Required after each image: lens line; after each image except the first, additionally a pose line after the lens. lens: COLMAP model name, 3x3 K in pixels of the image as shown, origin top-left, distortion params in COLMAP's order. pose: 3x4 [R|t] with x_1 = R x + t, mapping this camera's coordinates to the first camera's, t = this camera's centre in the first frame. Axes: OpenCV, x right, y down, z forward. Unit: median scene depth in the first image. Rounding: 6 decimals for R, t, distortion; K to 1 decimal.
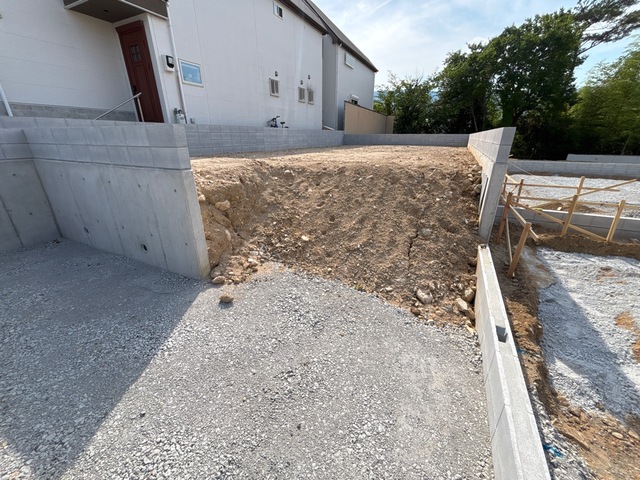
lens RADIAL K [[258.3, 0, 319.6], [0, 258.3, 239.7], [0, 0, 1]] dist [0.000627, -0.000183]
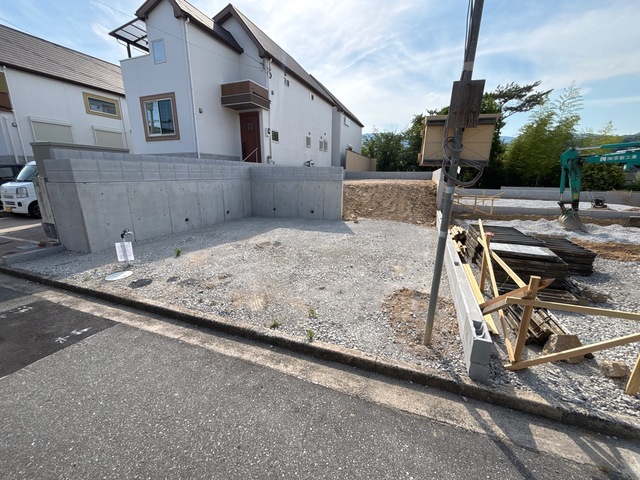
lens RADIAL K [[257.8, 0, 320.3], [0, 257.8, 240.8], [0, 0, 1]] dist [-0.000515, 0.000116]
pose [[0.996343, -0.013620, 0.084349, -0.209857], [0.024241, 0.991709, -0.126200, 0.165979], [-0.081931, 0.127783, 0.988412, -0.386807]]
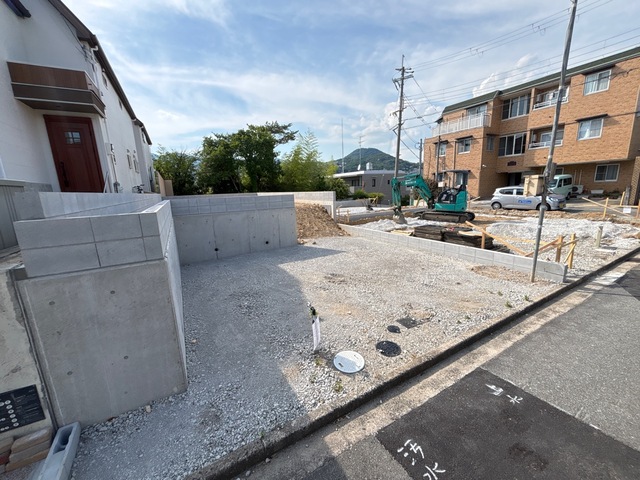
lens RADIAL K [[257.8, 0, 320.3], [0, 257.8, 240.8], [0, 0, 1]] dist [-0.000515, 0.000116]
pose [[0.567363, -0.187562, 0.801823, -0.594004], [0.343078, 0.939023, -0.023104, 0.061944], [-0.748597, 0.288196, 0.597115, -0.206175]]
